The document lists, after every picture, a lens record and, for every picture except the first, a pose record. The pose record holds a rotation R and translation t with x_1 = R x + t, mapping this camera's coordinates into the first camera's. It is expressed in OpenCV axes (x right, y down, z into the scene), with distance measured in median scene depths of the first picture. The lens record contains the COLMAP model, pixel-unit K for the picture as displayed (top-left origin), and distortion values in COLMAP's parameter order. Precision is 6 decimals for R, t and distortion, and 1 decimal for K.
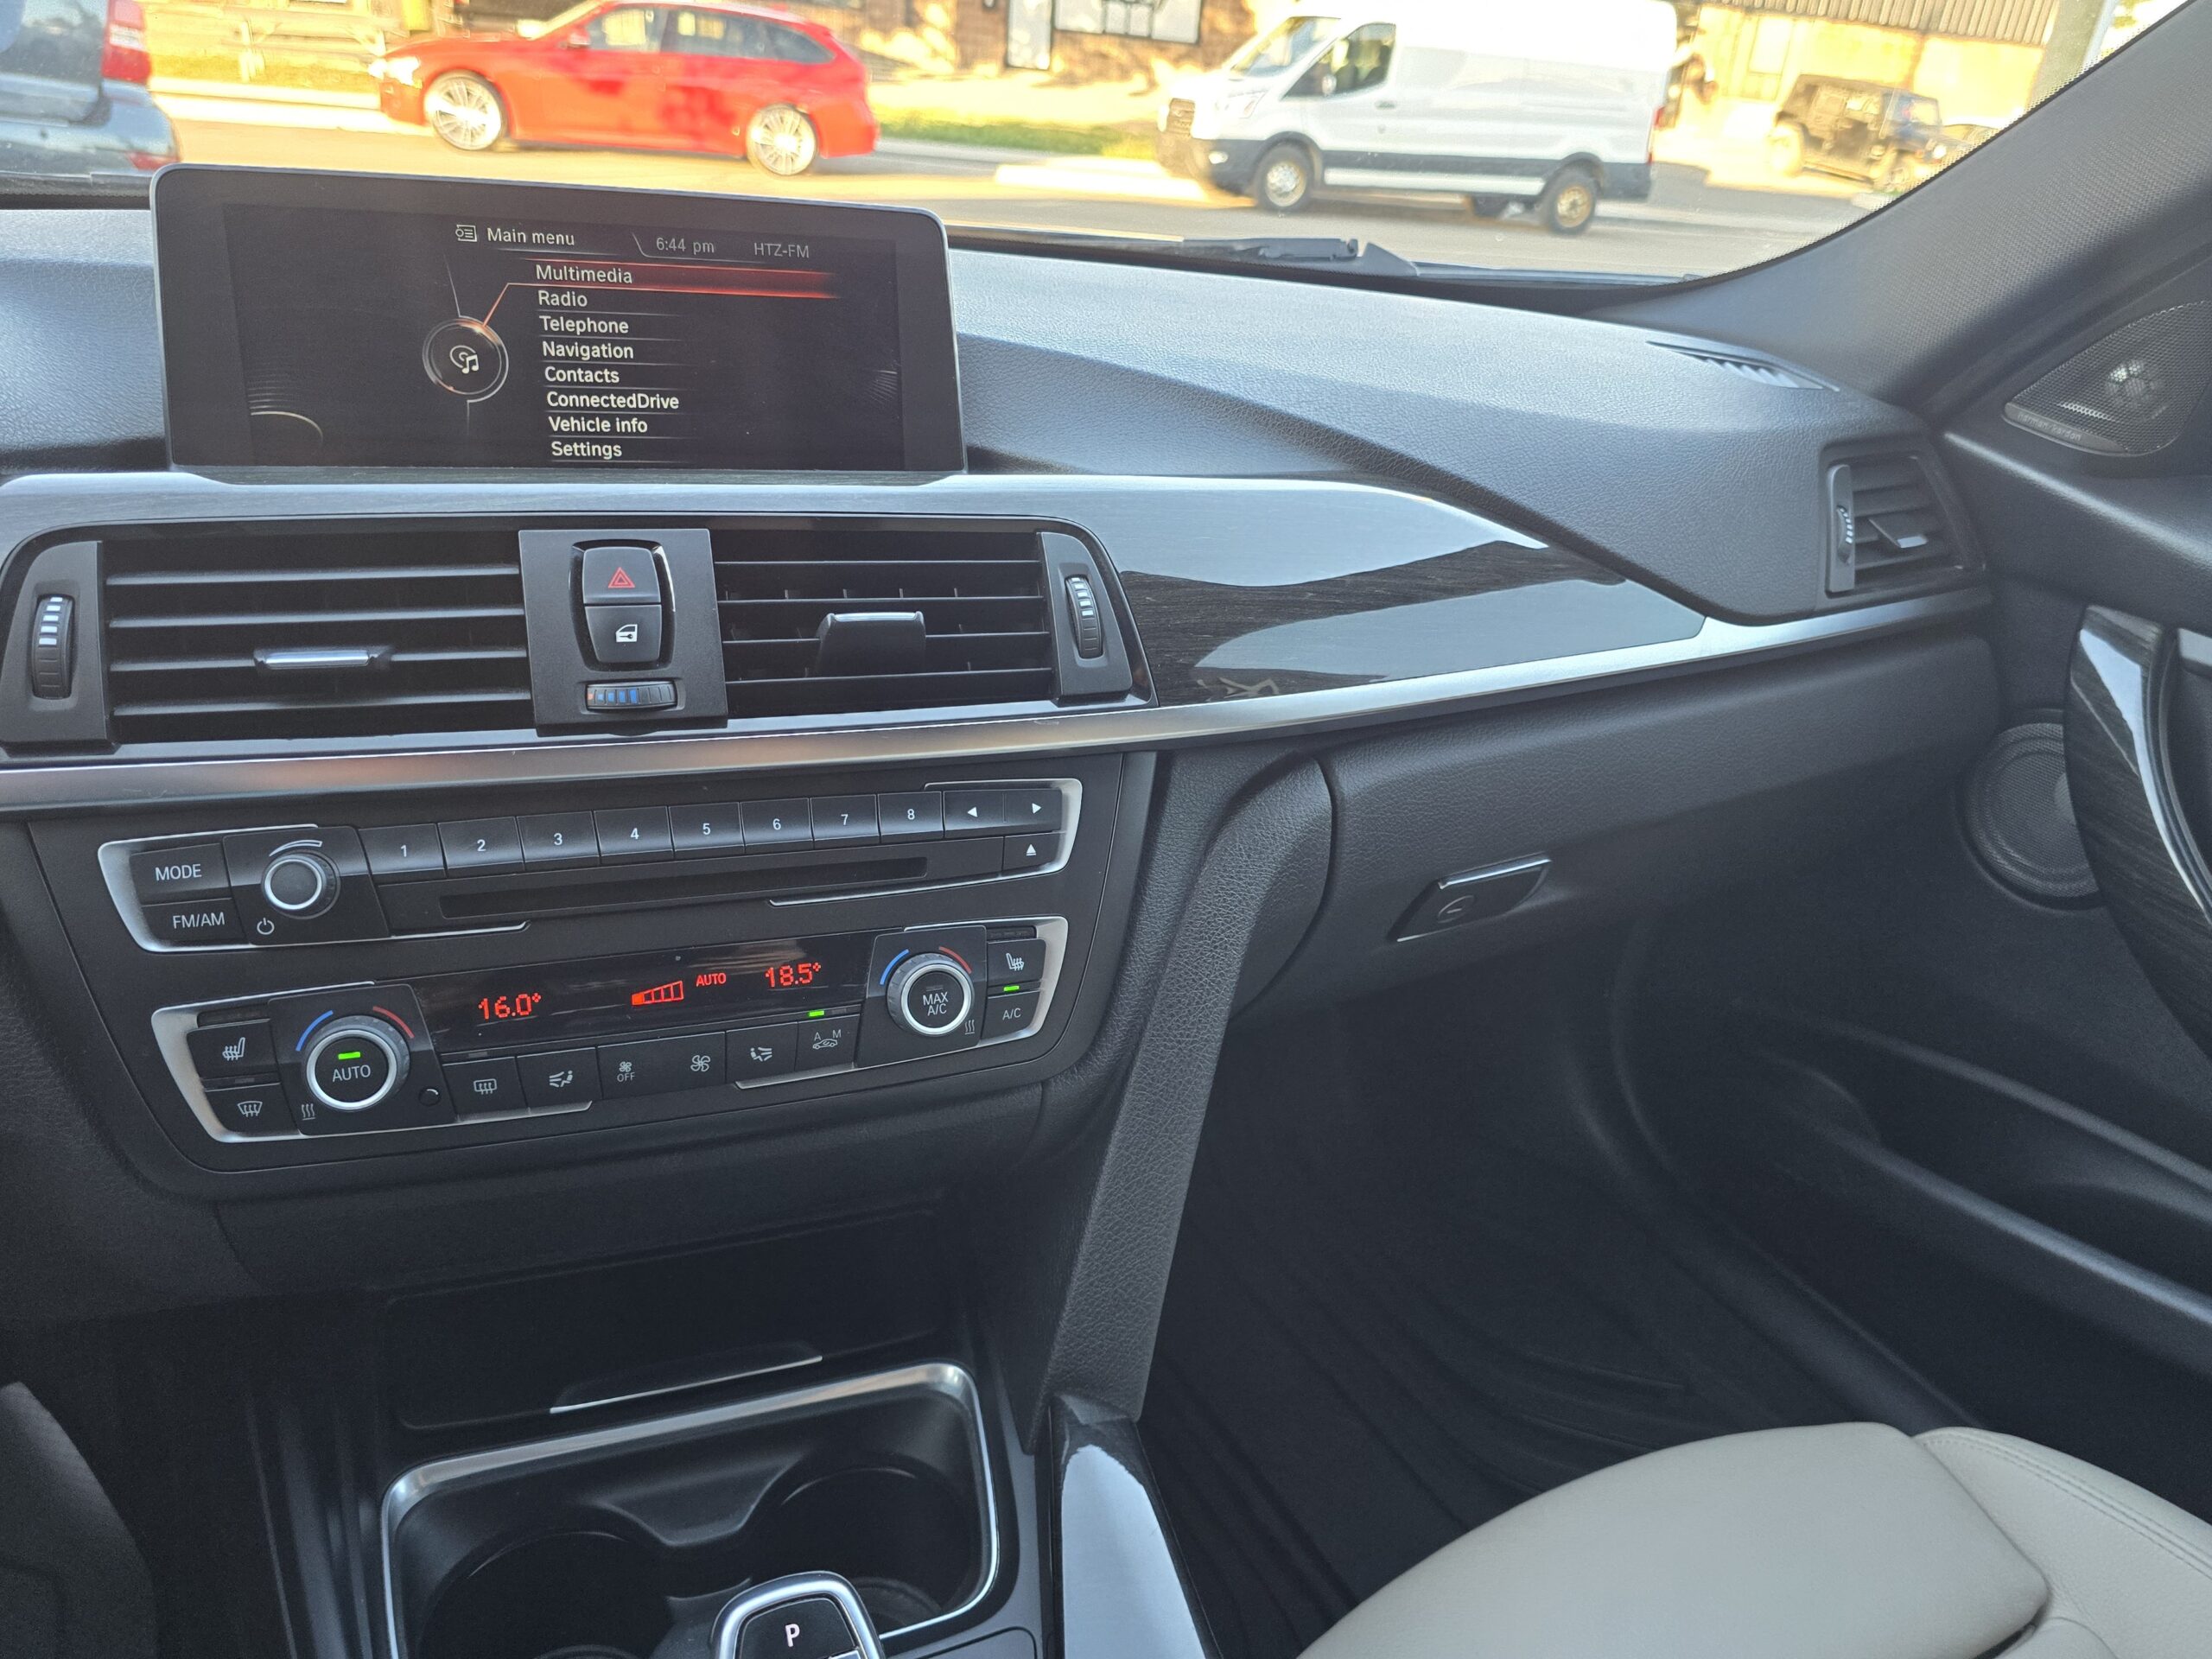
lens RADIAL K [[1517.1, 0, 1122.6], [0, 1517.1, 829.5], [0, 0, 1]] dist [0.044824, -0.042984]
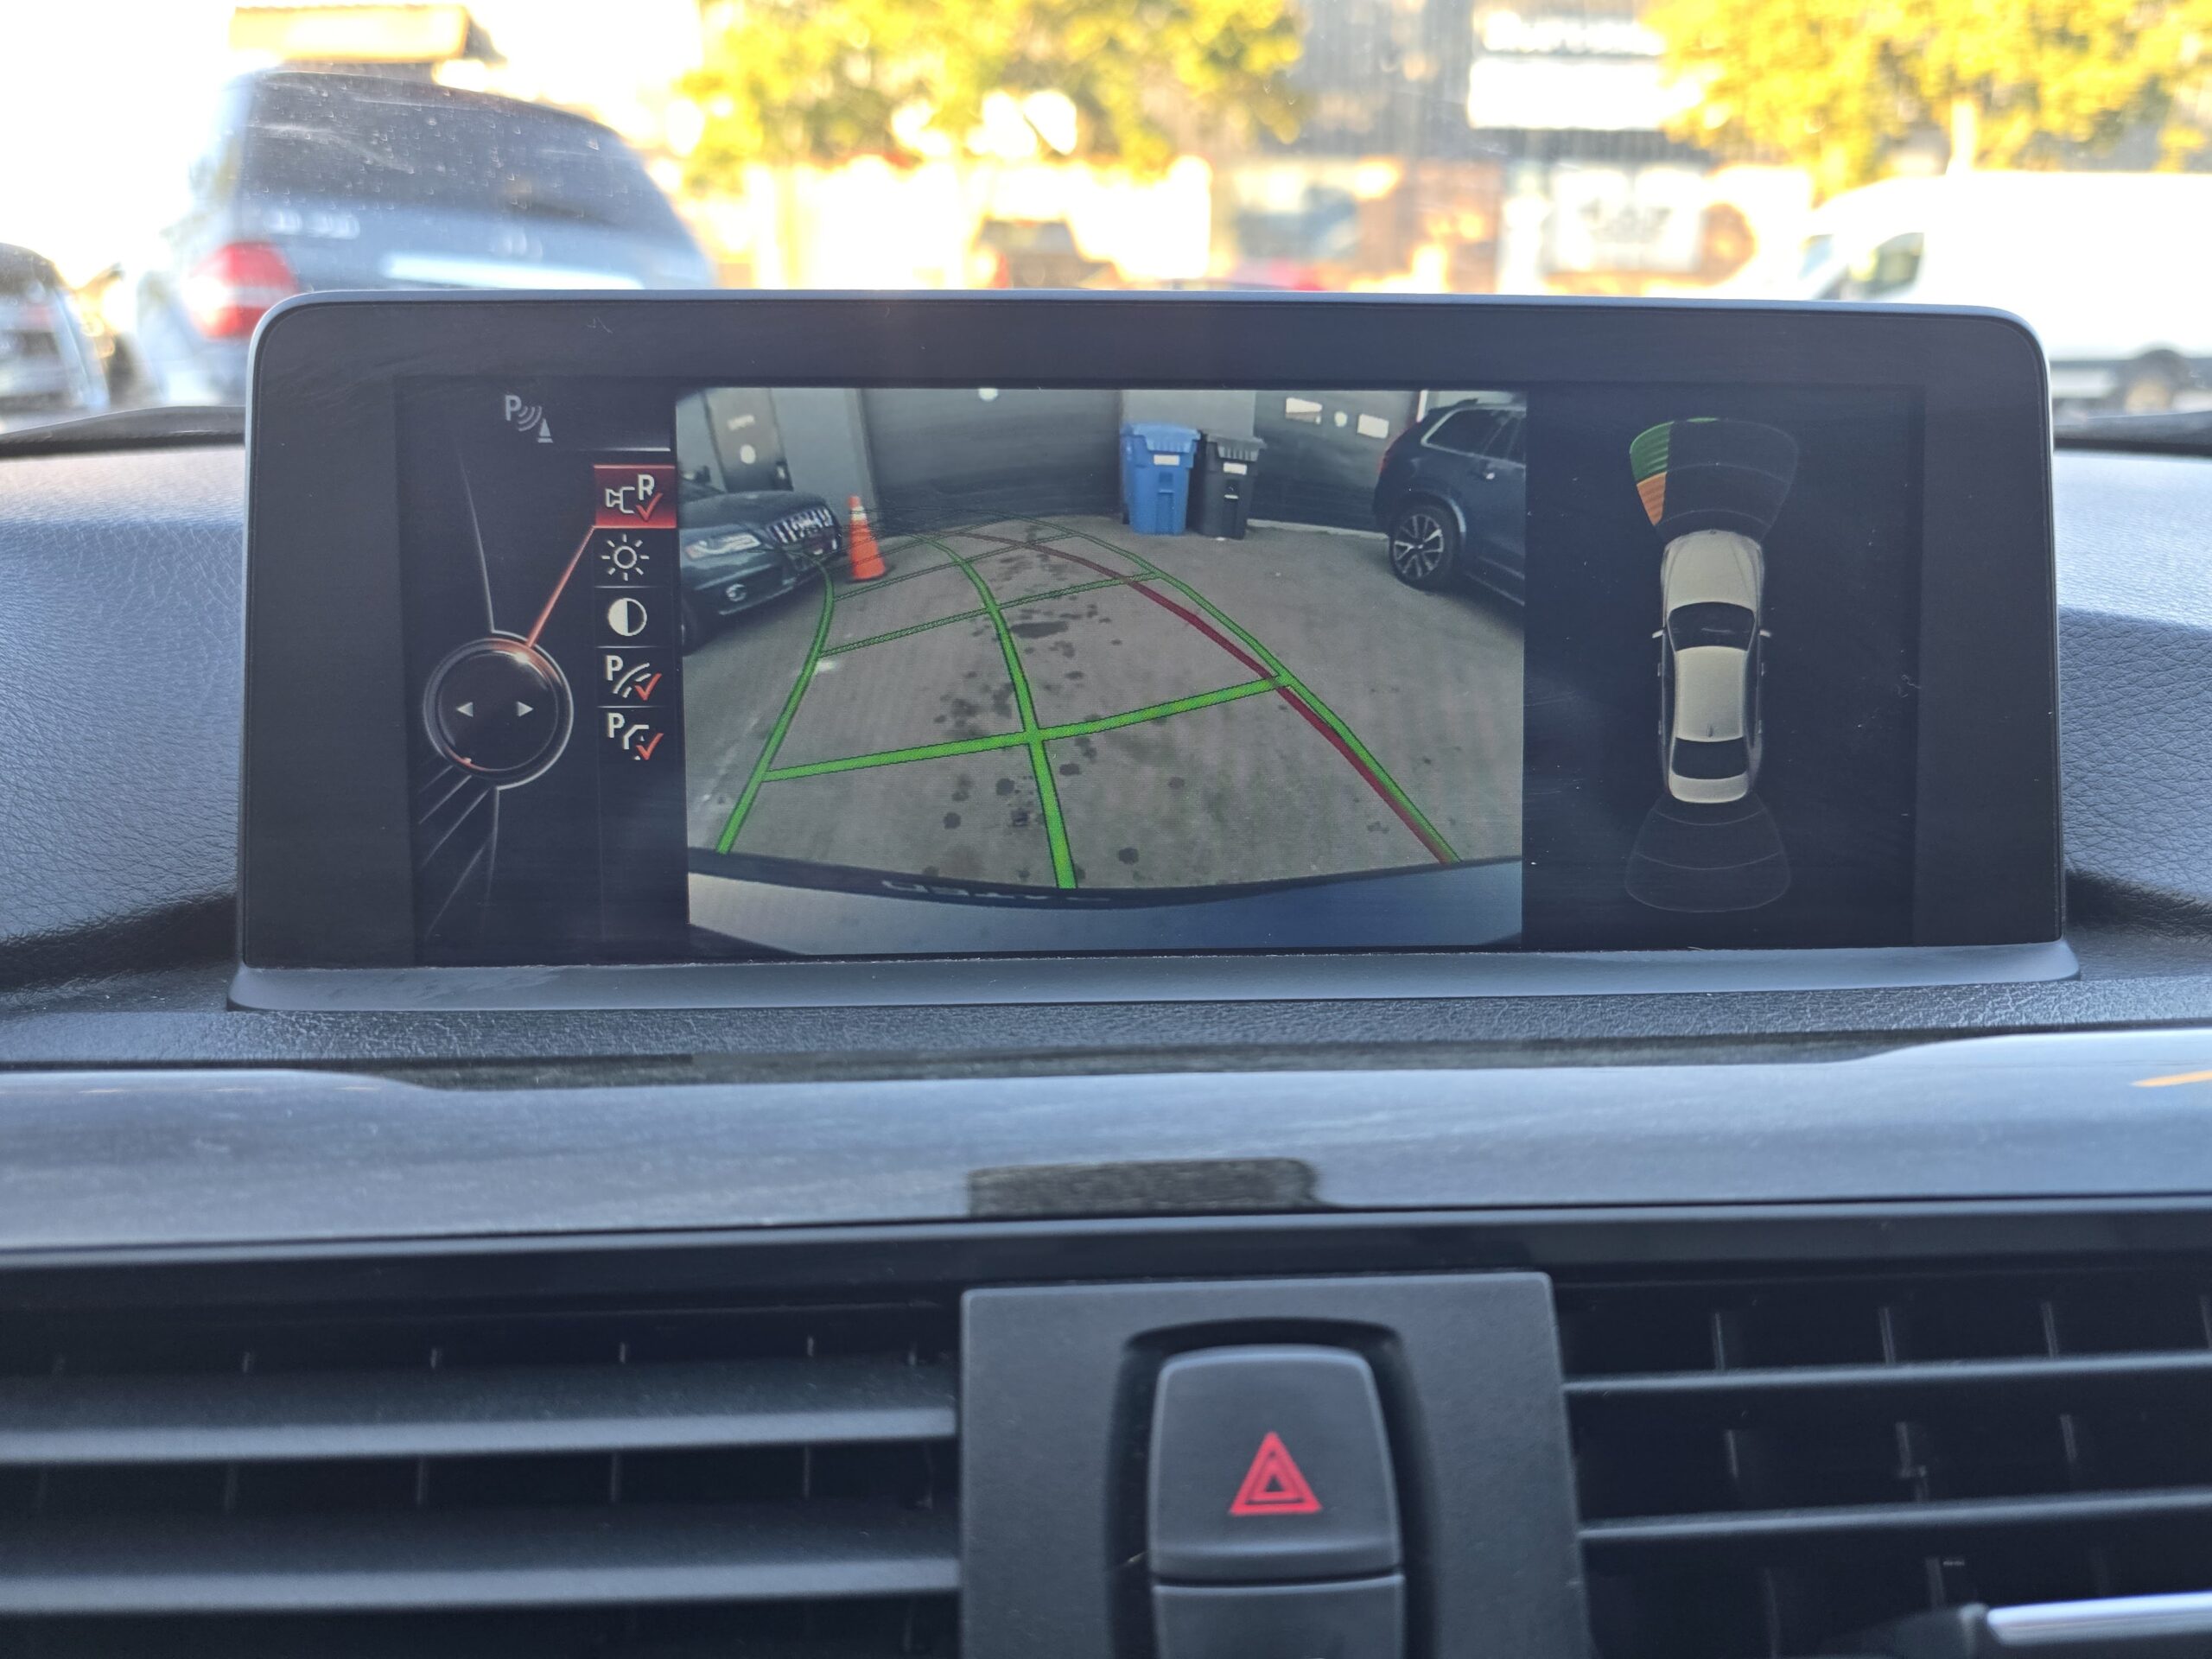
lens RADIAL K [[1517.1, 0, 1120.6], [0, 1517.1, 814.7], [0, 0, 1]] dist [0.044824, -0.042984]
pose [[0.956319, 0.017467, -0.291801, -0.230824], [-0.061842, 0.987709, -0.143552, -0.206846], [0.285707, 0.155328, 0.945645, 0.586448]]
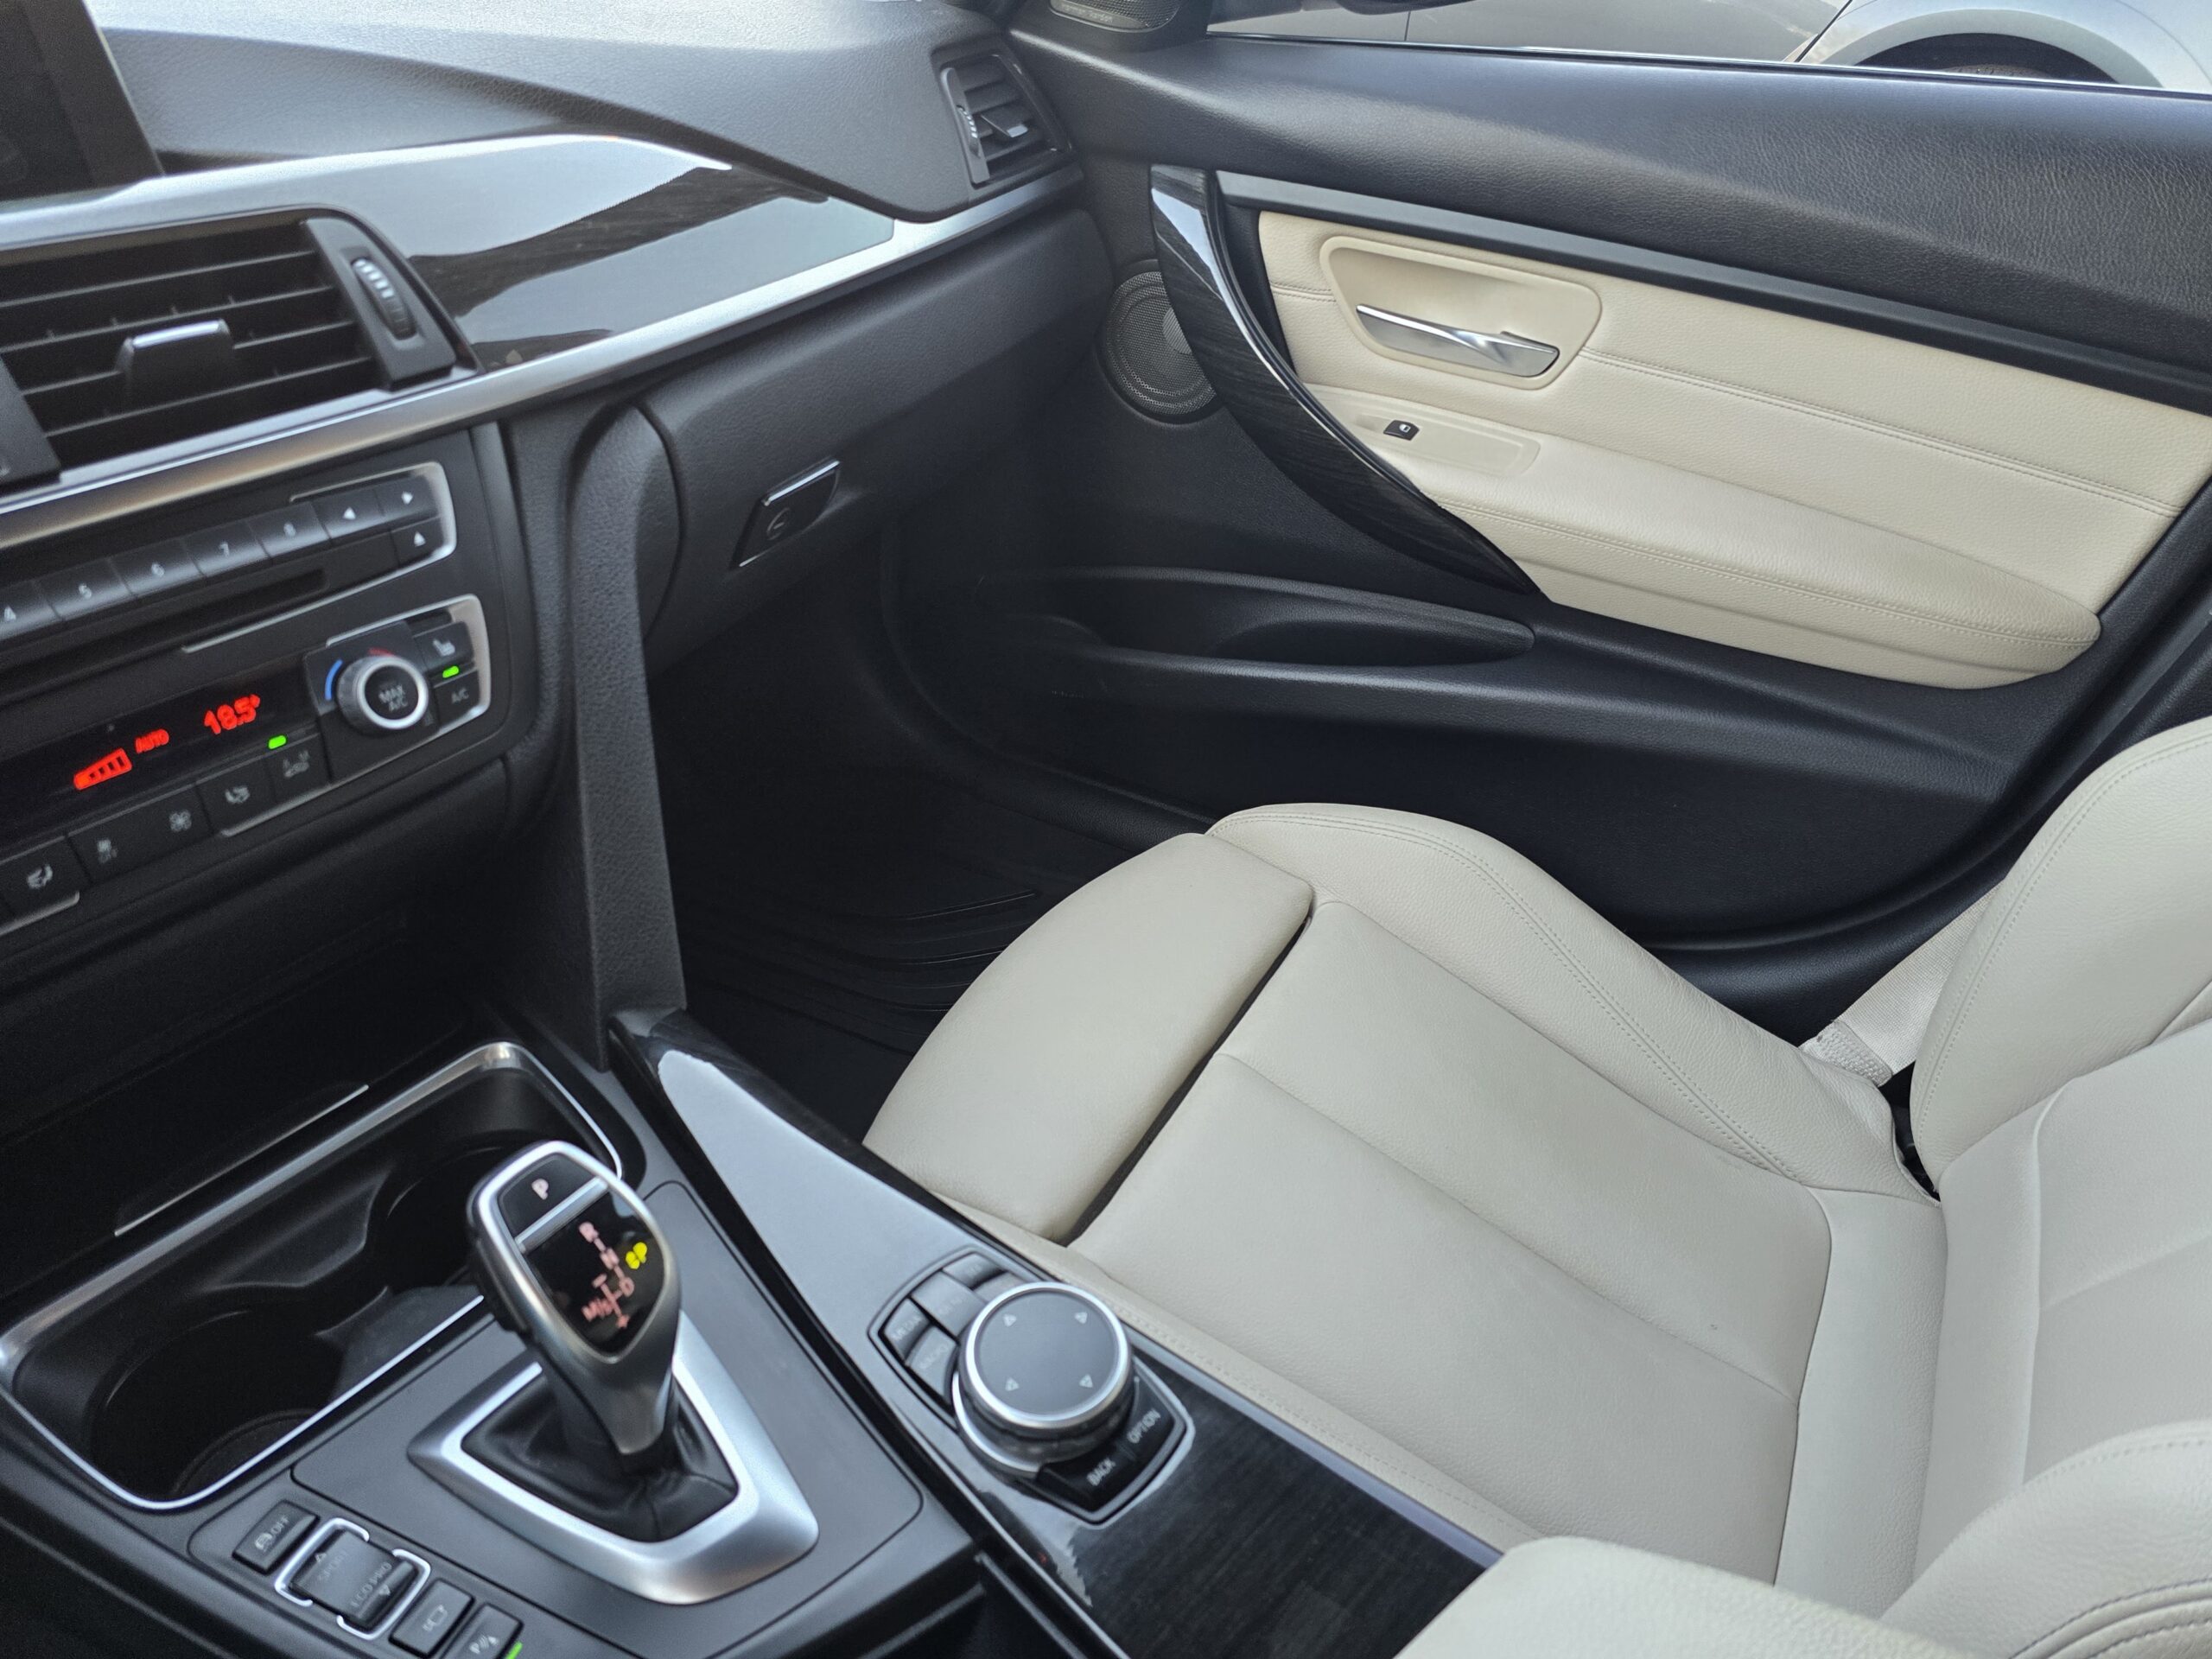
lens RADIAL K [[1517.1, 0, 1119.4], [0, 1517.1, 835.4], [0, 0, 1]] dist [0.044824, -0.042984]
pose [[0.827001, -0.350030, 0.439940, -0.182473], [0.260389, 0.932020, 0.252064, 0.059162], [-0.498263, -0.093902, 0.861926, -0.149848]]
